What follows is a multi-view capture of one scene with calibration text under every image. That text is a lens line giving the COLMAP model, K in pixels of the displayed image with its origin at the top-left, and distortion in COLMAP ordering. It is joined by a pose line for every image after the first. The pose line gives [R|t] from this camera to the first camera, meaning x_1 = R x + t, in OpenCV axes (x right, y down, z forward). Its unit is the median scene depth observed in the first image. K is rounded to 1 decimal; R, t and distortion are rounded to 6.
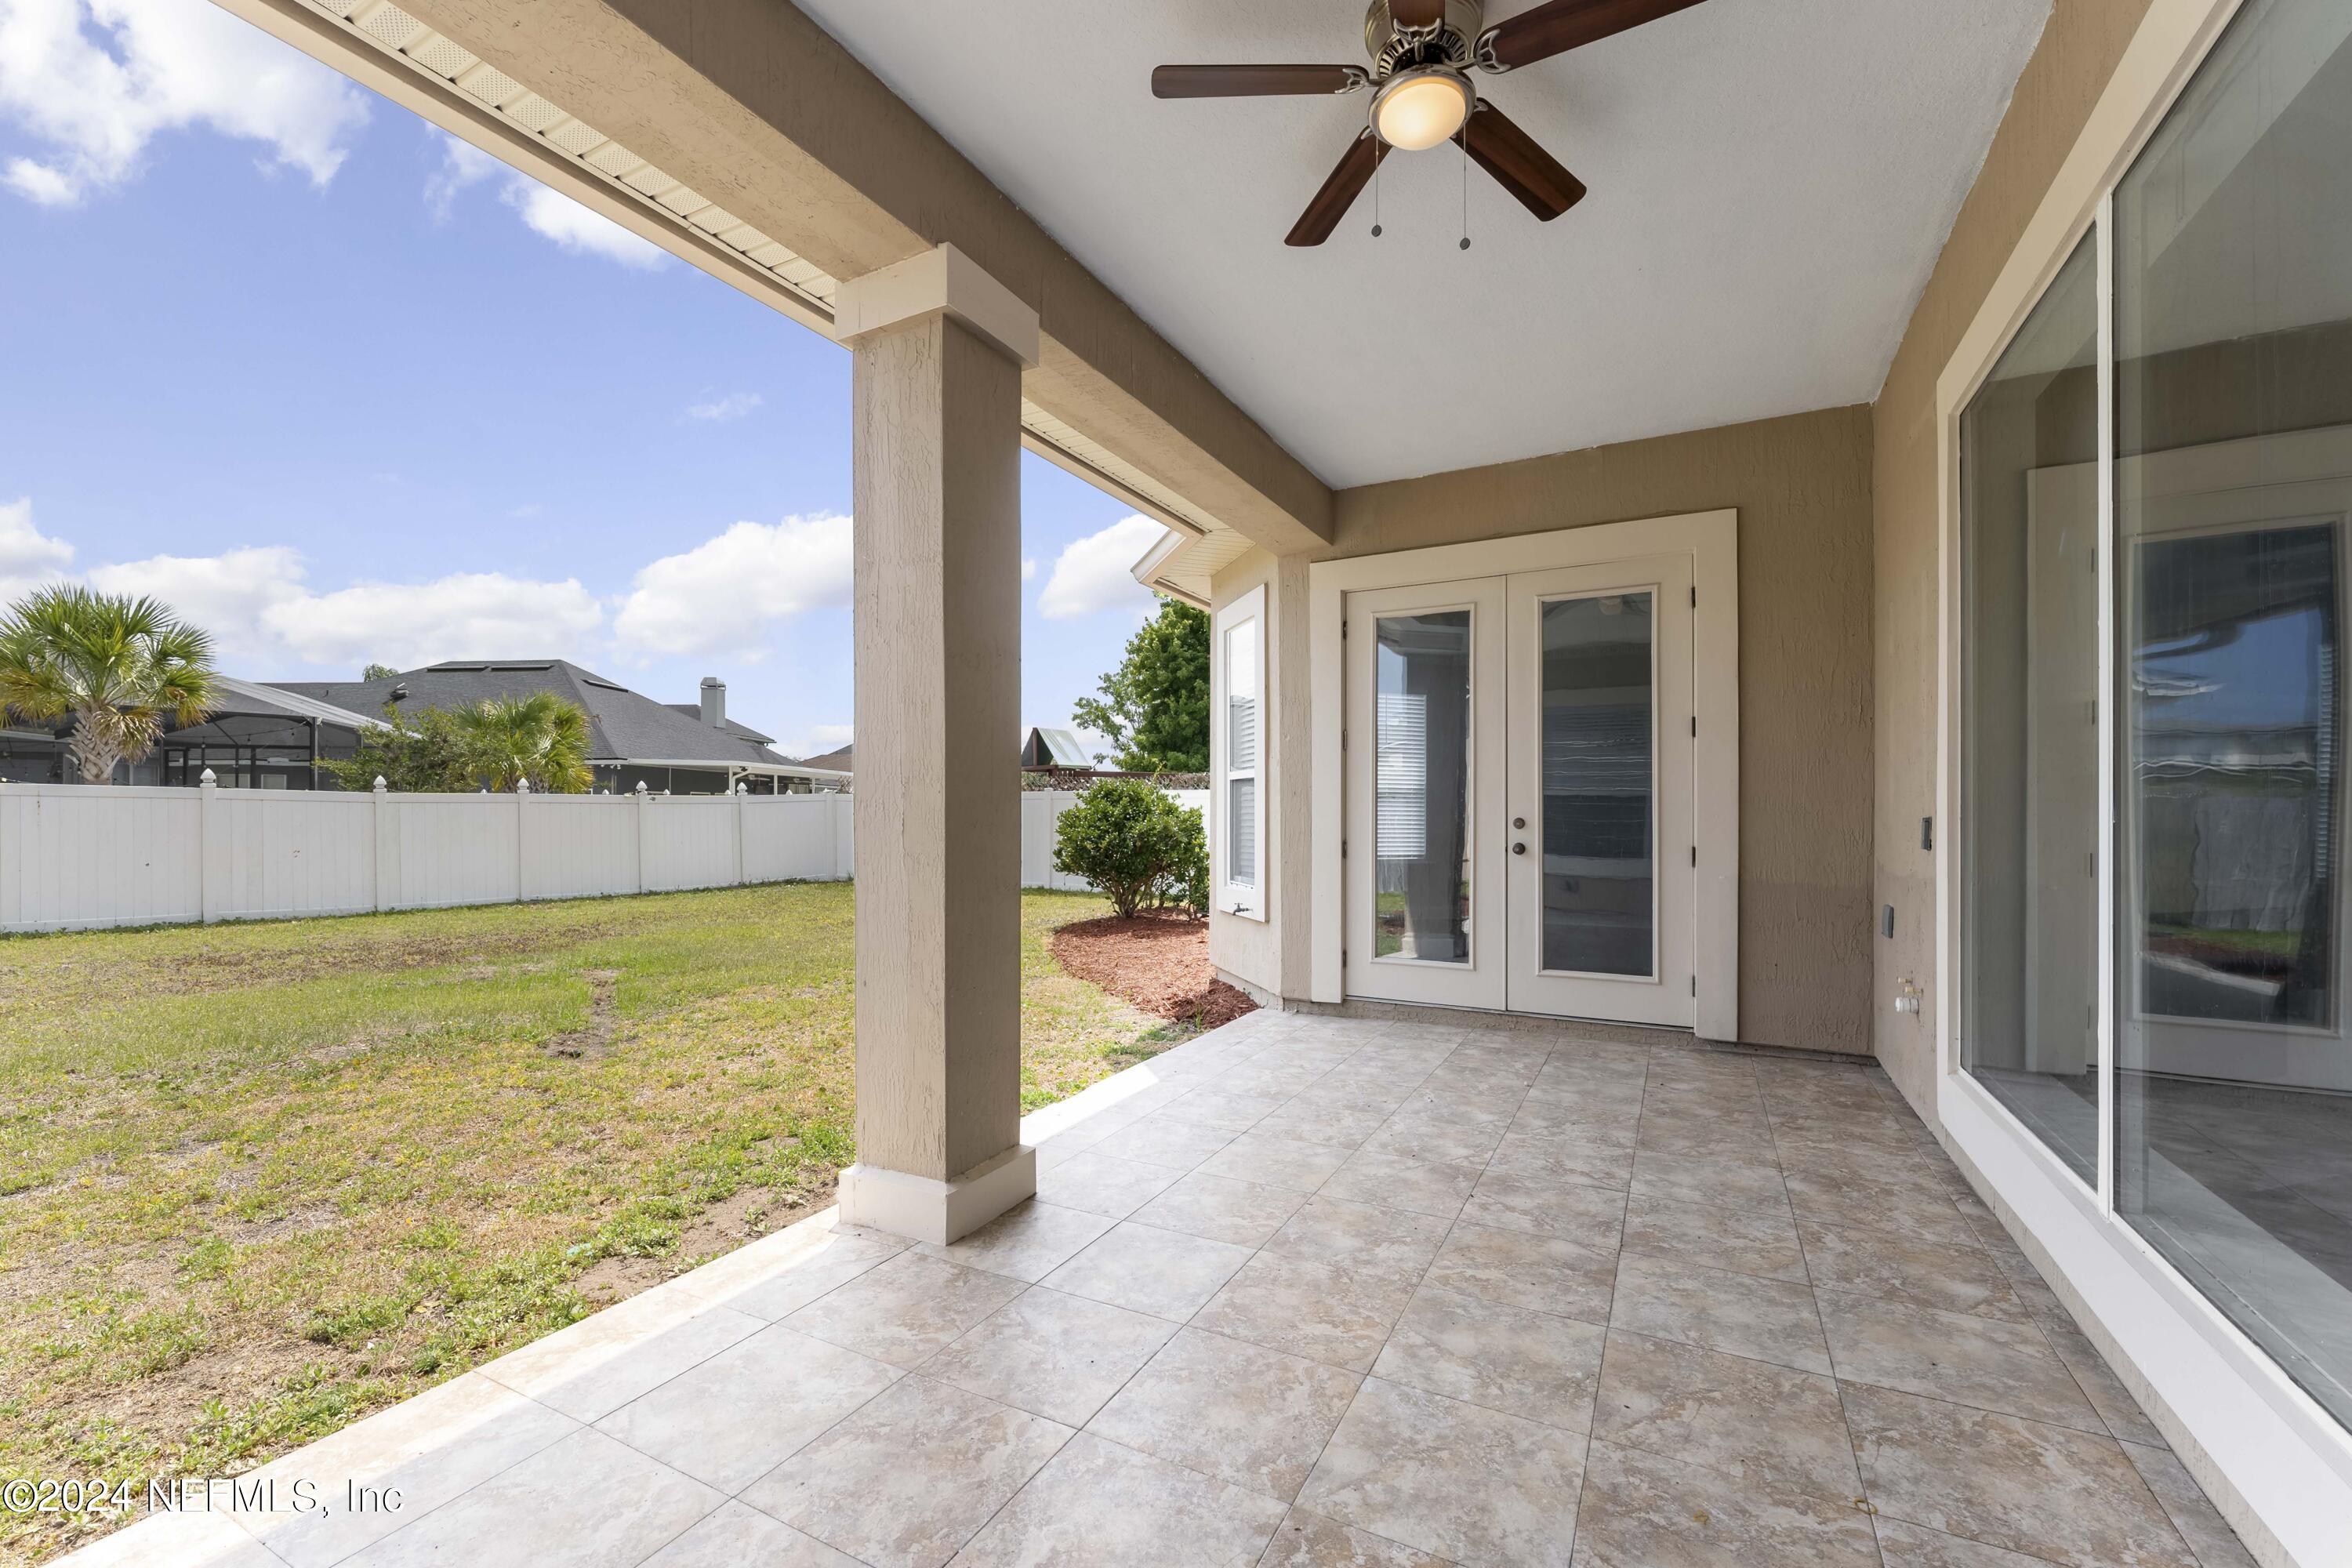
lens RADIAL K [[944.6, 0, 1161.2], [0, 944.6, 808.2], [0, 0, 1]] dist [-0.003636, -0.000179]
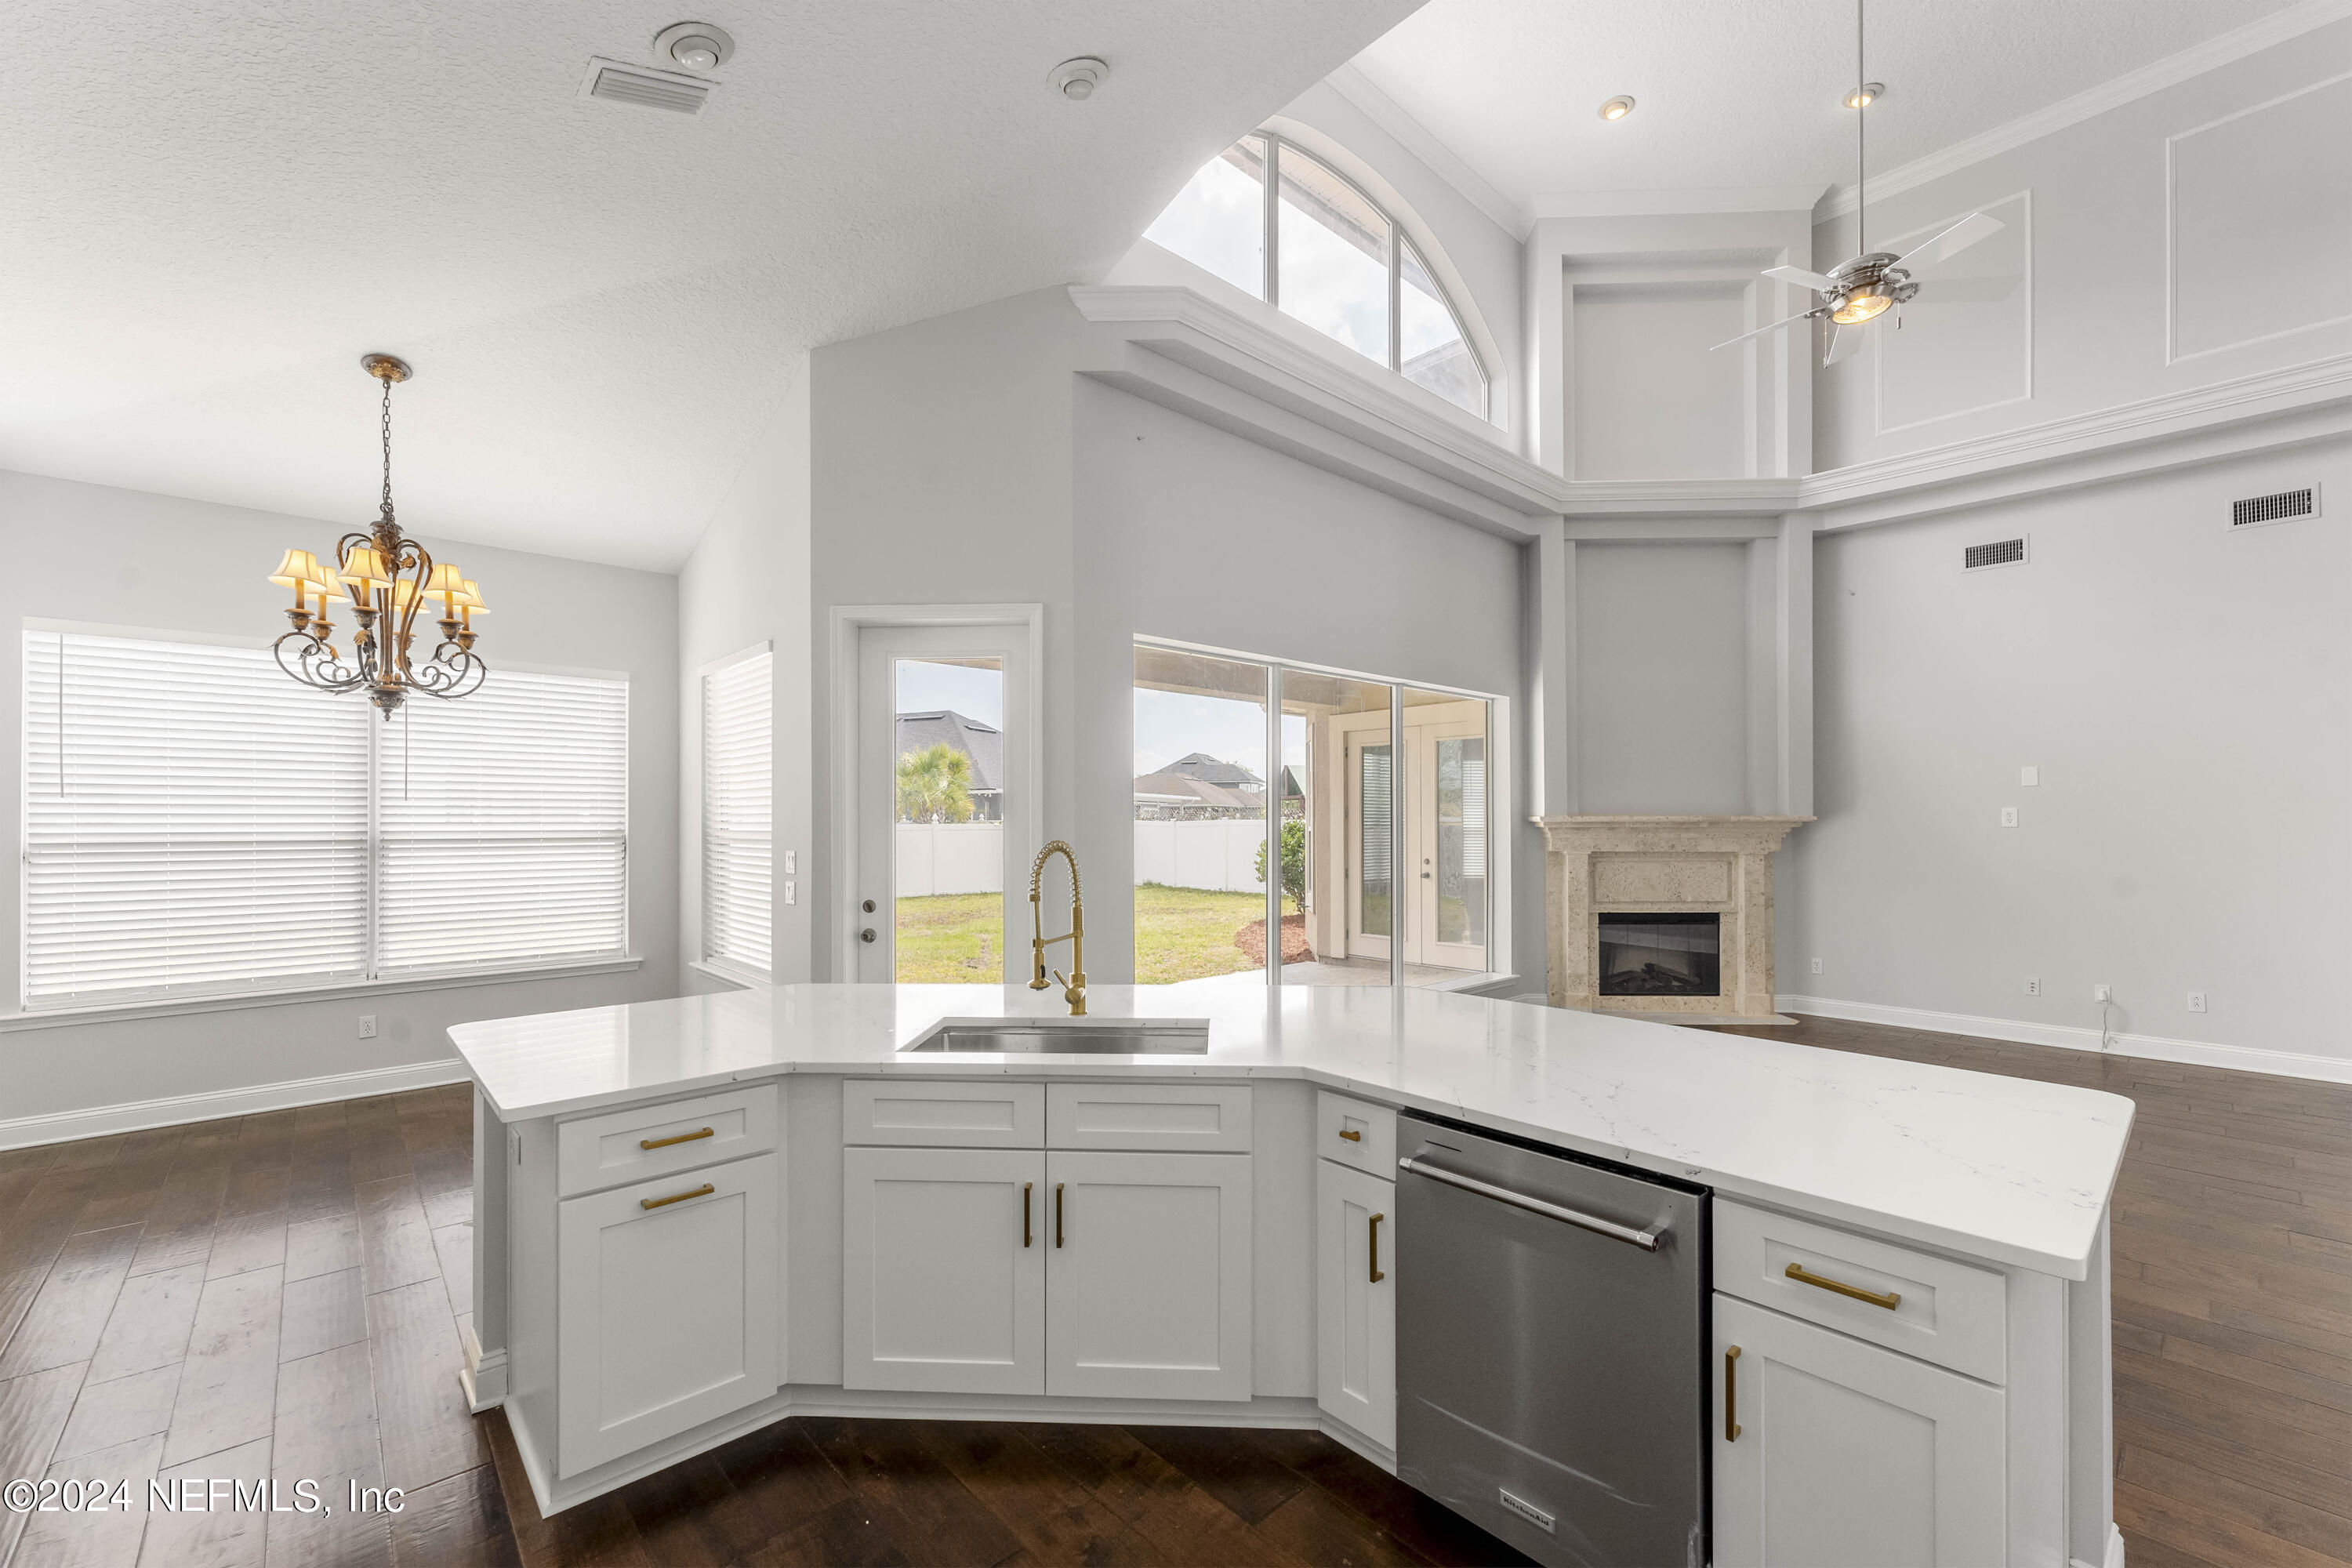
lens RADIAL K [[937.7, 0, 1163.2], [0, 937.7, 810.8], [0, 0, 1]] dist [0.009347, -0.000011]
pose [[0.943442, -0.008122, -0.331439, 0.175618], [0.006223, 0.999958, -0.006790, -0.025715], [0.331480, 0.004343, 0.943452, -0.311593]]
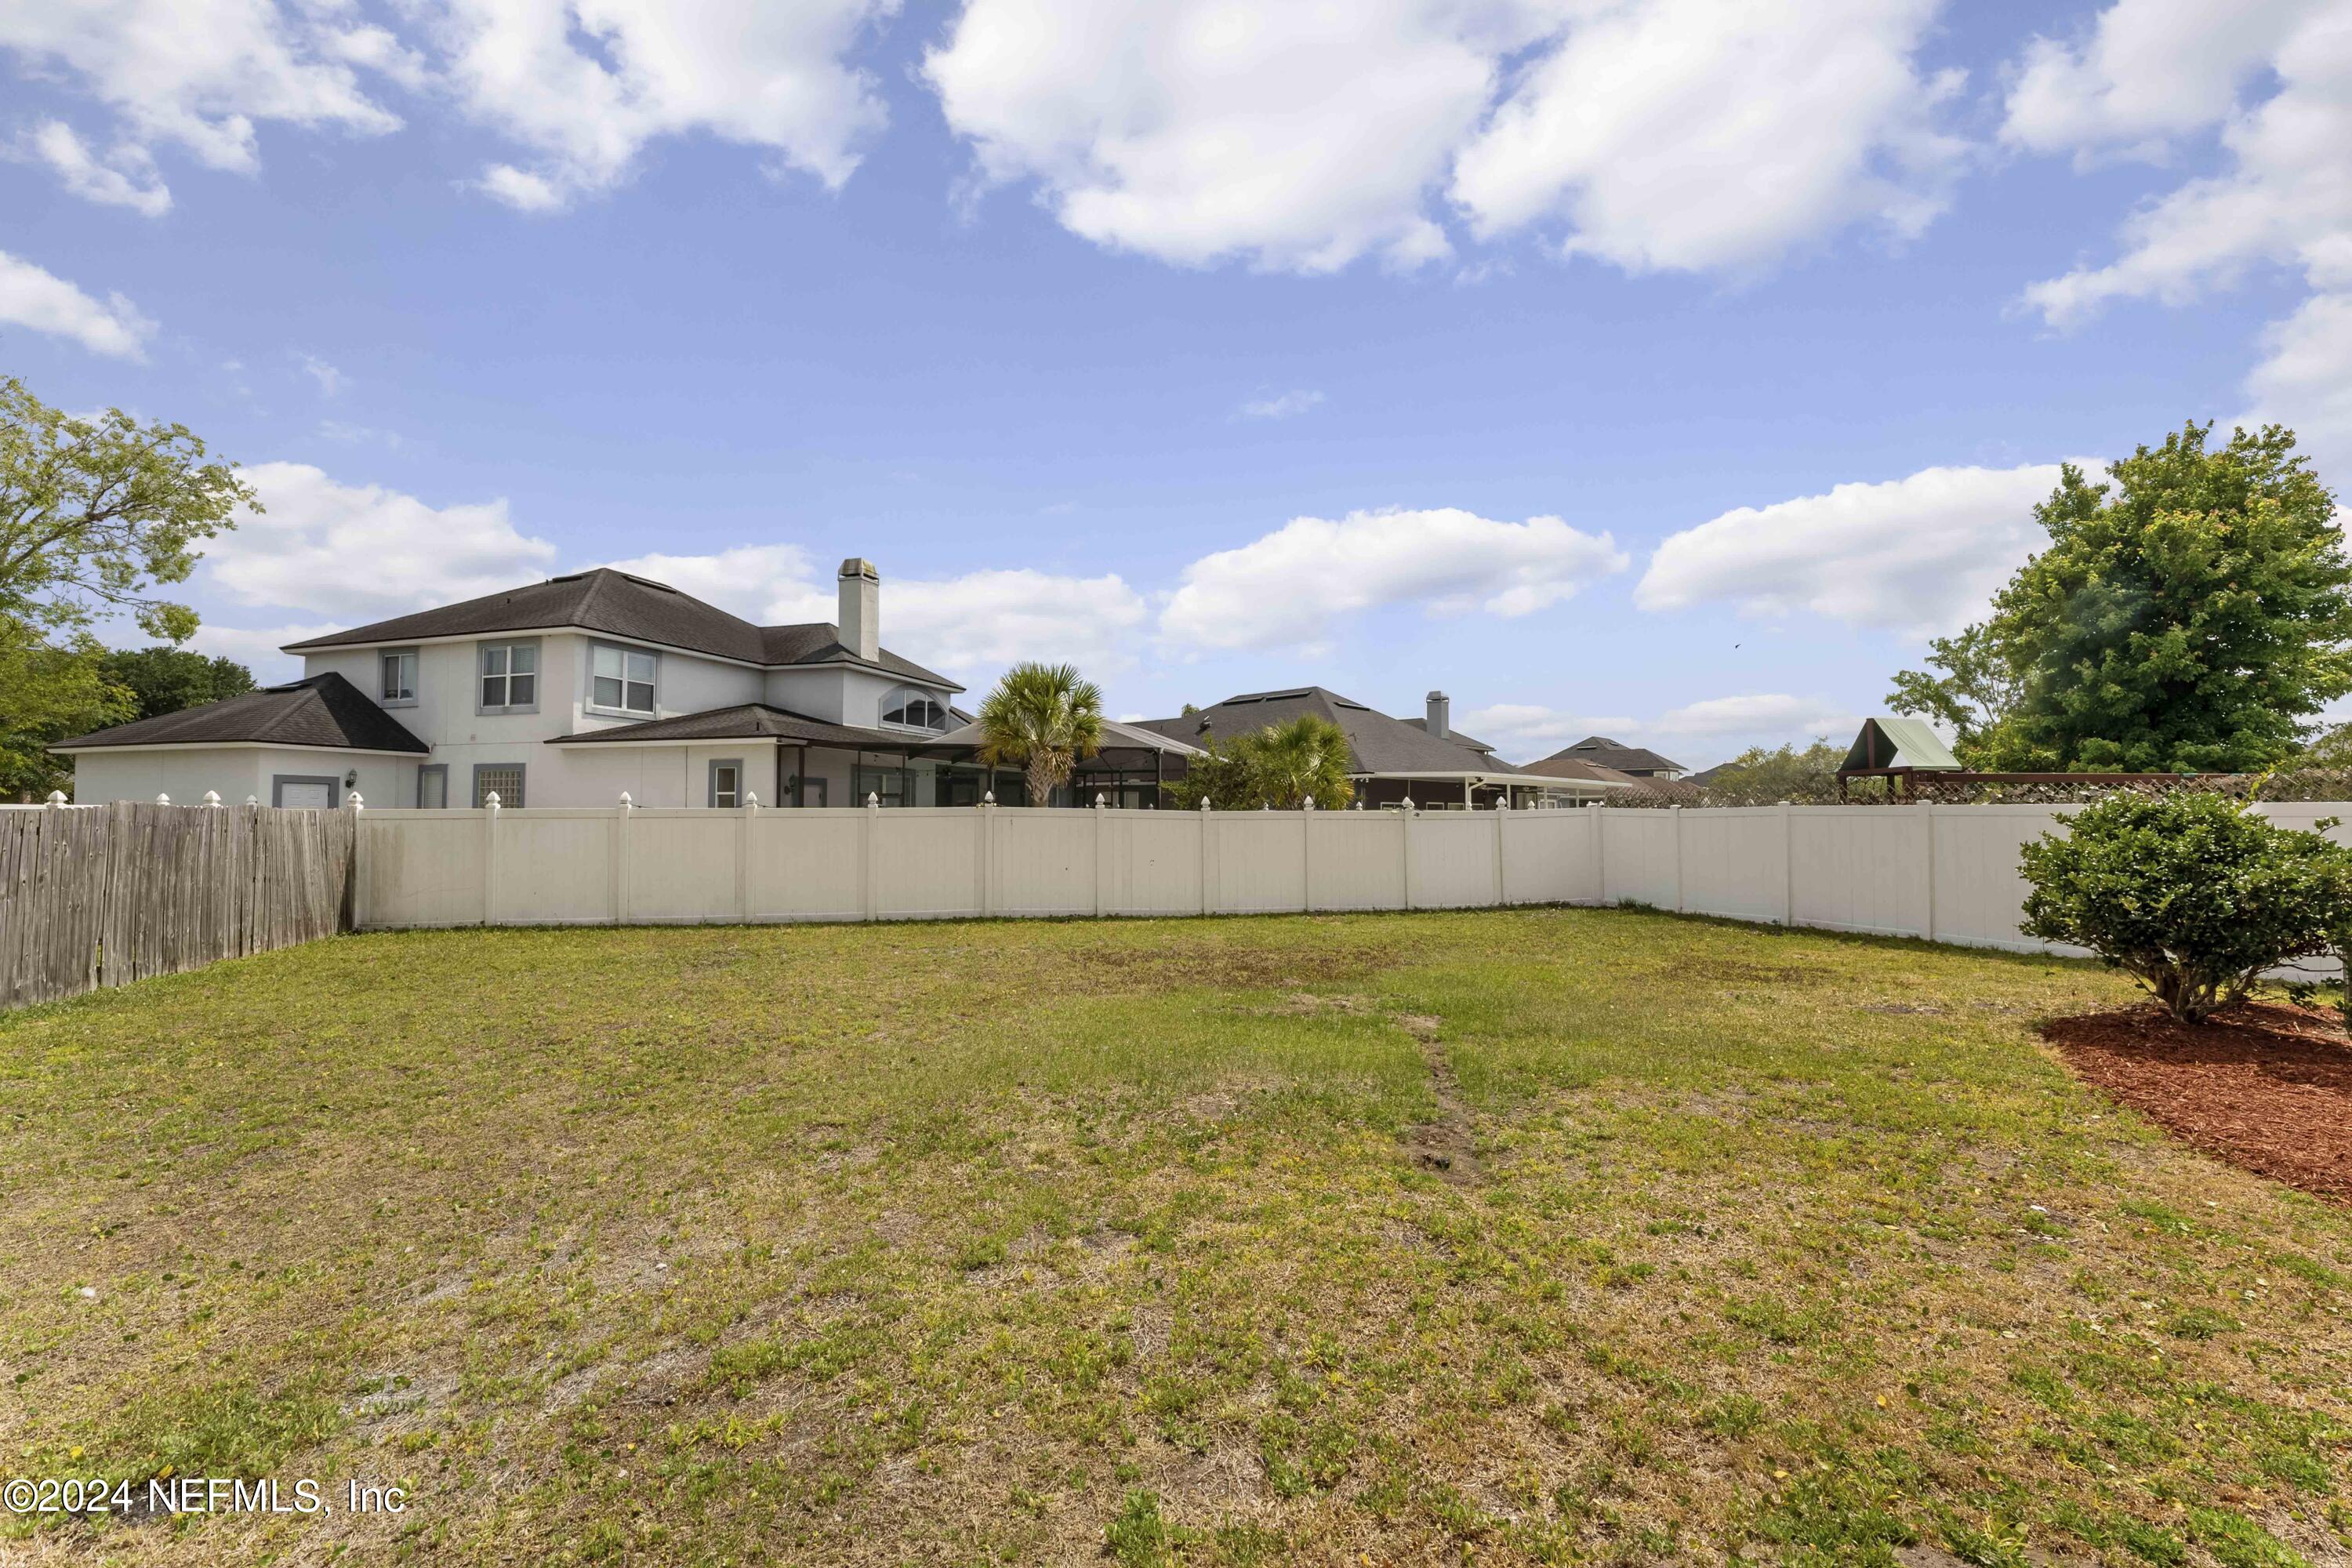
lens RADIAL K [[934.6, 0, 1176.0], [0, 934.6, 784.0], [0, 0, 1]] dist [0.000479, -0.000332]
pose [[0.762027, -0.020286, -0.647228, -0.105591], [0.000154, 0.999515, -0.031146, -0.013276], [0.647545, 0.023635, 0.761660, 0.094556]]
